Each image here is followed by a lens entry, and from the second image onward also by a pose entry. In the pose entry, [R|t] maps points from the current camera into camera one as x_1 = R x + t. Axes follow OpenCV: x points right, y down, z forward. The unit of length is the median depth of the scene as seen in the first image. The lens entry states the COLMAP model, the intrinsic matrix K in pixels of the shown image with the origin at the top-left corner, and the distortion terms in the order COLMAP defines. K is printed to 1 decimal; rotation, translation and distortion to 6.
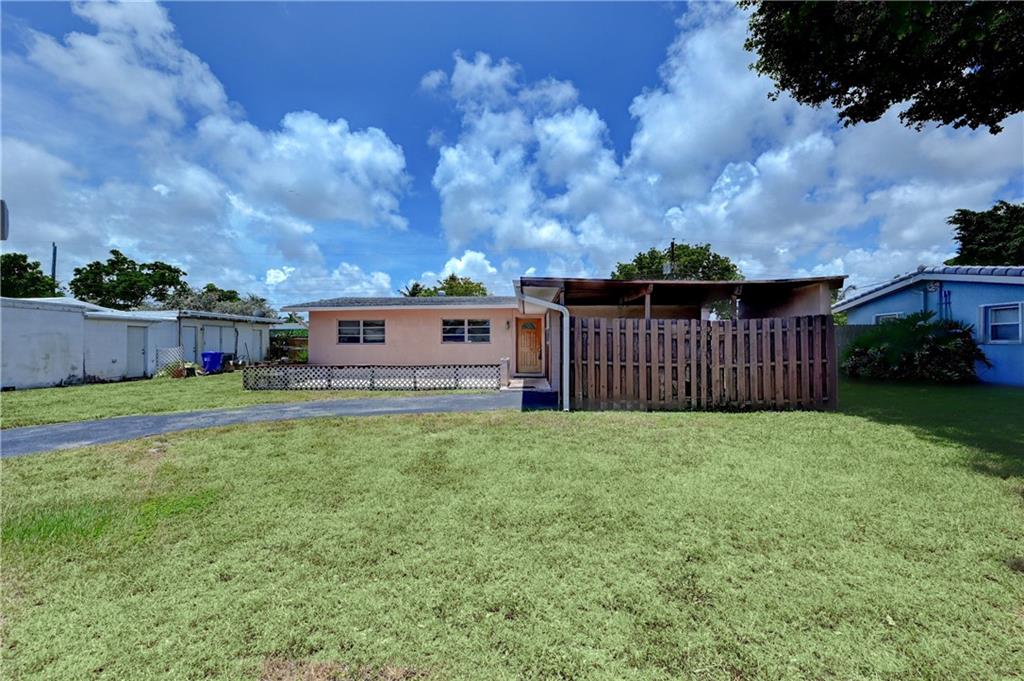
lens RADIAL K [[432.5, 0, 510.4], [0, 432.5, 327.8], [0, 0, 1]] dist [0.001939, 0.000121]
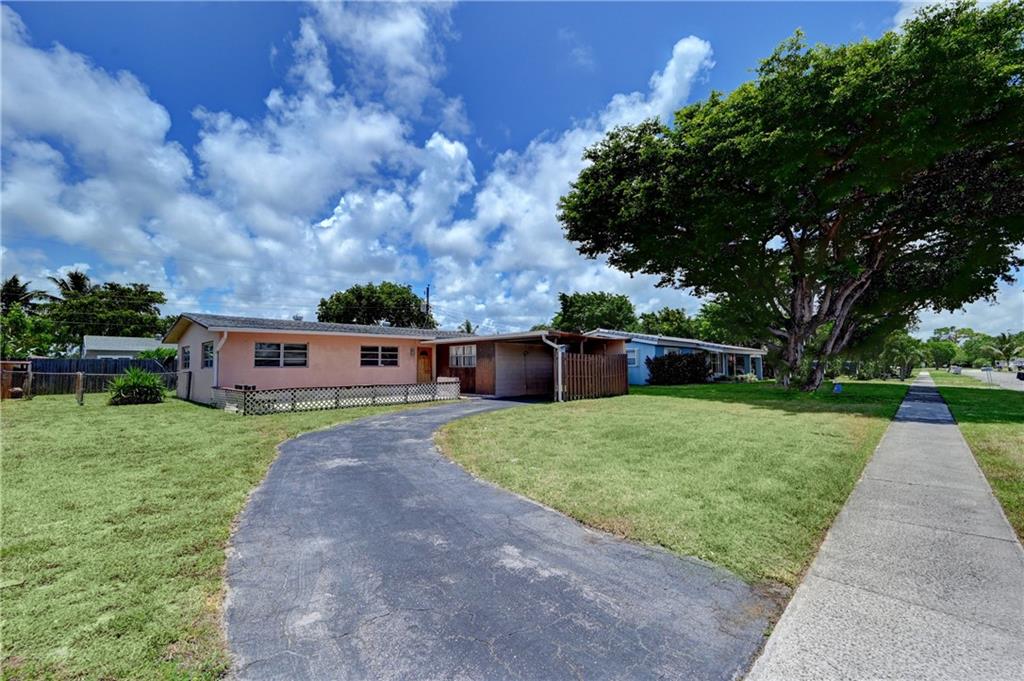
lens RADIAL K [[432.5, 0, 510.4], [0, 432.5, 327.8], [0, 0, 1]] dist [0.001939, 0.000121]
pose [[0.663371, 0.066704, 0.745312, -0.748030], [-0.024496, 0.997421, -0.067465, 0.001102], [-0.747889, 0.026497, 0.663294, -0.050194]]
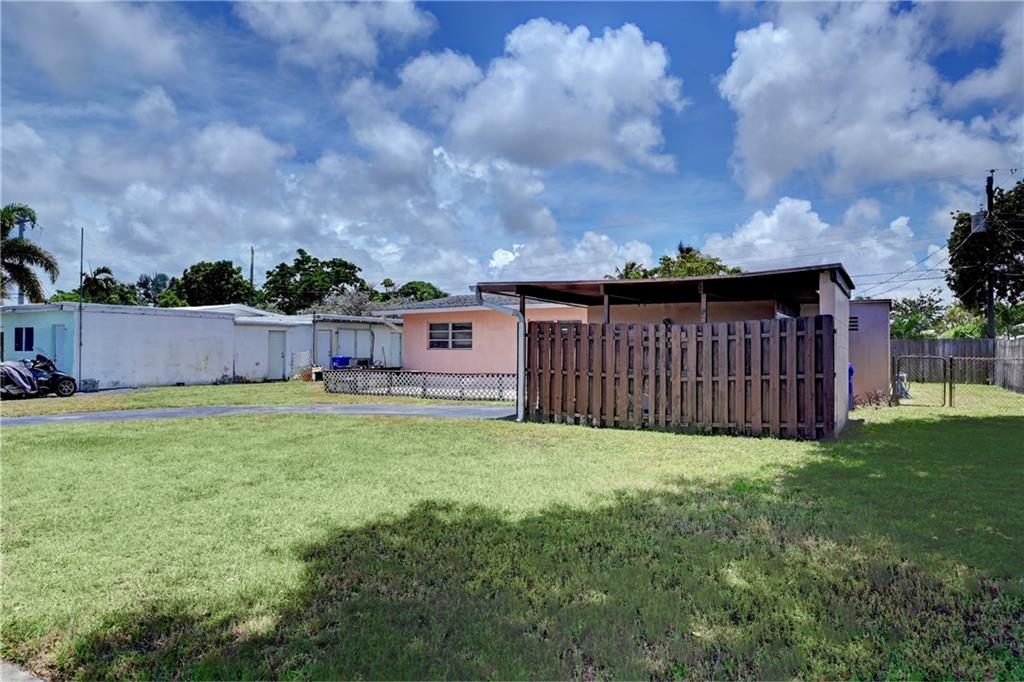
lens RADIAL K [[659.8, 0, 489.2], [0, 659.8, 344.8], [0, 0, 1]] dist [0.030364, -0.000760]
pose [[0.868238, 0.003510, -0.496135, 0.407373], [0.011344, 0.999573, 0.026925, -0.008121], [0.496017, -0.029006, 0.867828, -0.145684]]
